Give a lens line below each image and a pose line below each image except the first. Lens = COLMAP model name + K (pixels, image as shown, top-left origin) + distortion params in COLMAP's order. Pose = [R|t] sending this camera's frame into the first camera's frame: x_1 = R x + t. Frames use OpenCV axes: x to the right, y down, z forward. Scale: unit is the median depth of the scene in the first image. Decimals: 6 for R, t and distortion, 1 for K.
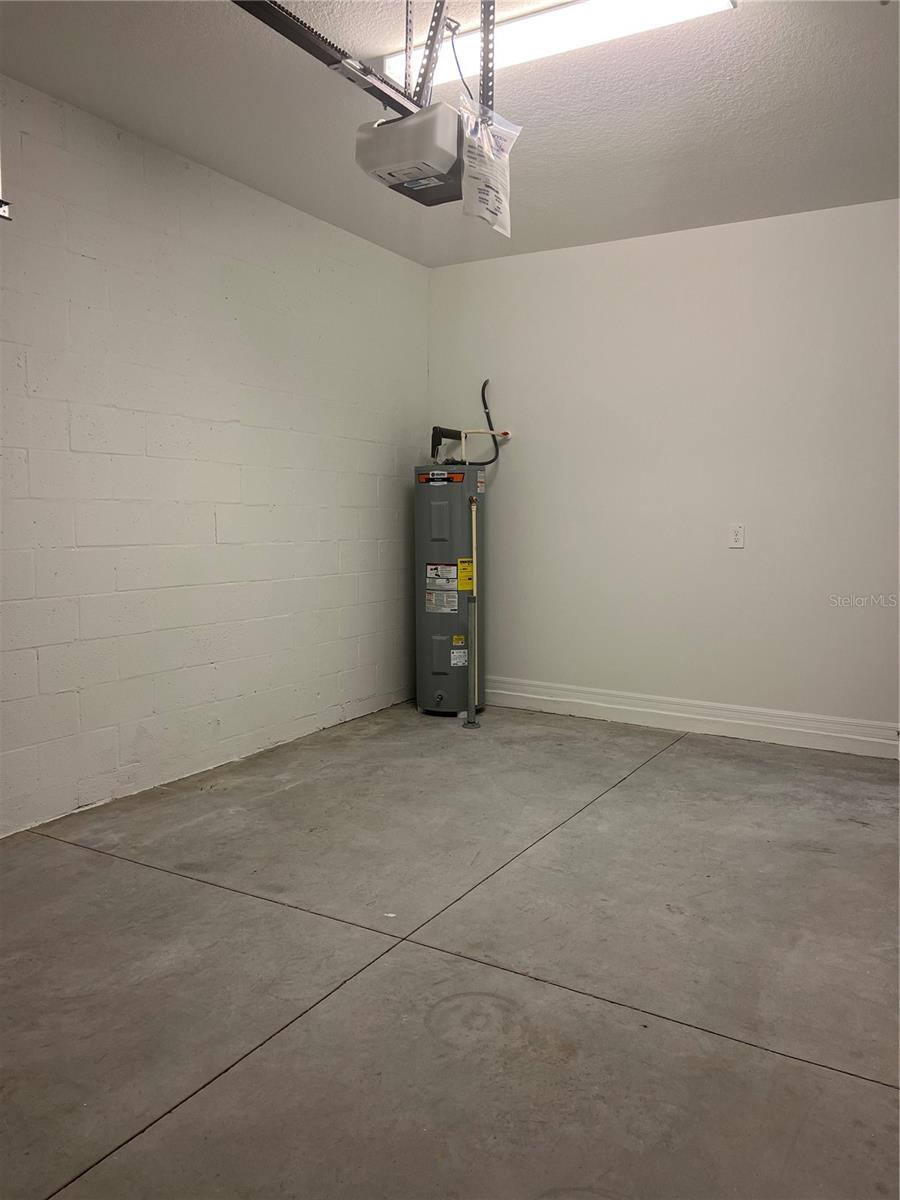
lens RADIAL K [[907.0, 0, 450.3], [0, 907.0, 600.2], [0, 0, 1]] dist [0.045222, -0.042879]
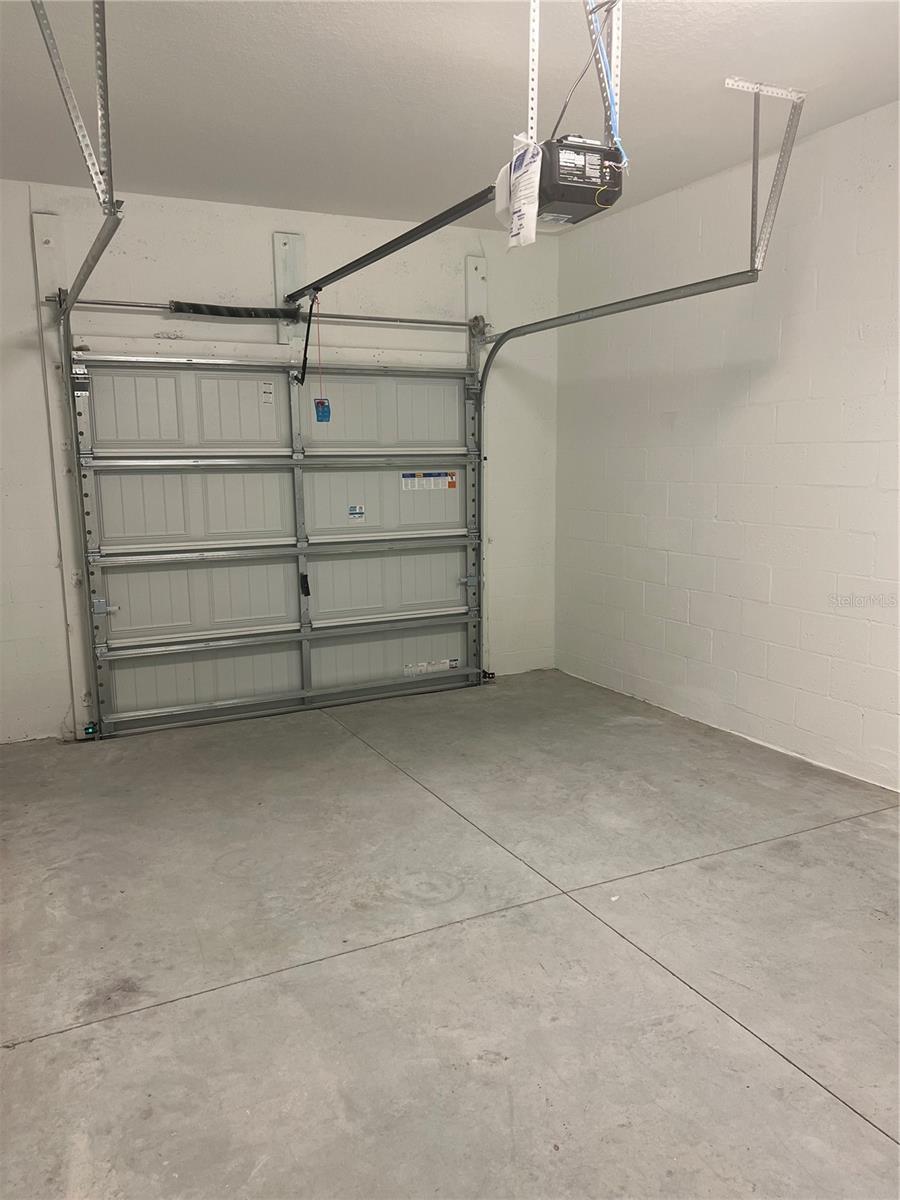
lens RADIAL K [[907.0, 0, 450.2], [0, 907.0, 601.6], [0, 0, 1]] dist [0.045222, -0.042879]
pose [[-0.546815, 0.127217, -0.827532, 0.906136], [-0.071850, 0.977613, 0.197766, -0.192810], [0.834165, 0.167600, -0.525433, 1.399685]]
